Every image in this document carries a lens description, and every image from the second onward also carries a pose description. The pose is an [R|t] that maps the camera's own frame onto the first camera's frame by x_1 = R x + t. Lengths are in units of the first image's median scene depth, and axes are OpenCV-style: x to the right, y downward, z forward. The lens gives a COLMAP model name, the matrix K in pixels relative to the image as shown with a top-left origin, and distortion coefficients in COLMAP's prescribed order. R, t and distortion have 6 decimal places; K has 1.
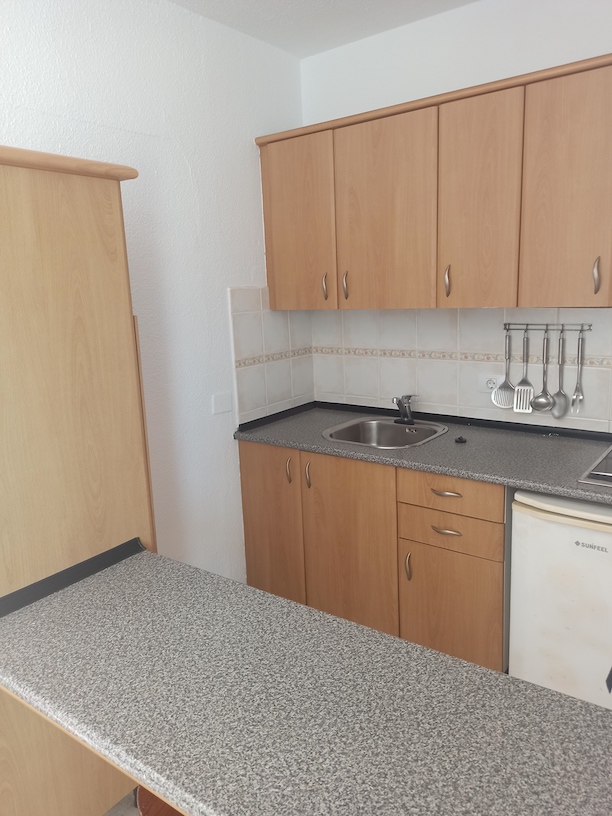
lens RADIAL K [[613.8, 0, 306.2], [0, 613.8, 406.5], [0, 0, 1]] dist [0.091969, -0.045827]
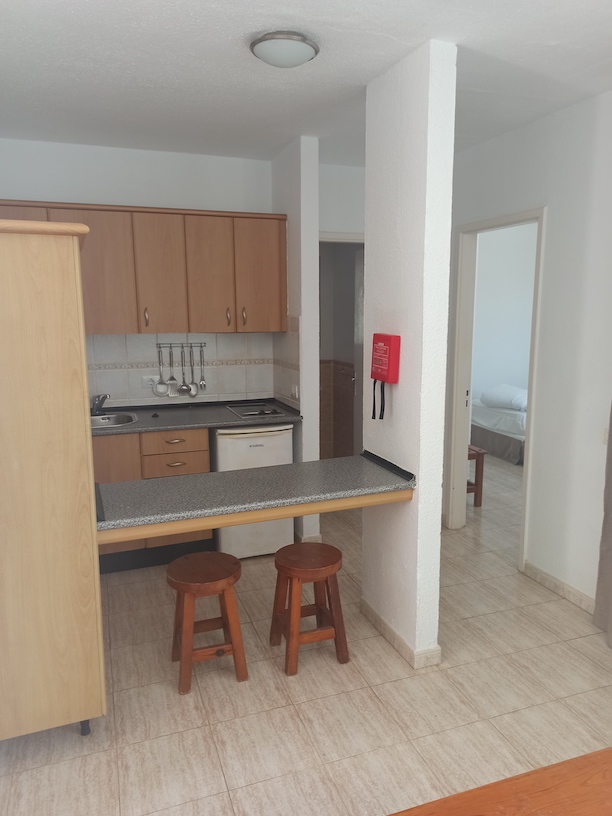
lens RADIAL K [[613.8, 0, 308.0], [0, 613.8, 409.7], [0, 0, 1]] dist [0.091969, -0.045827]
pose [[0.554566, -0.104930, 0.825498, -0.859003], [0.155778, 0.987571, 0.020880, 0.068963], [-0.817429, 0.117015, 0.564019, -0.230233]]
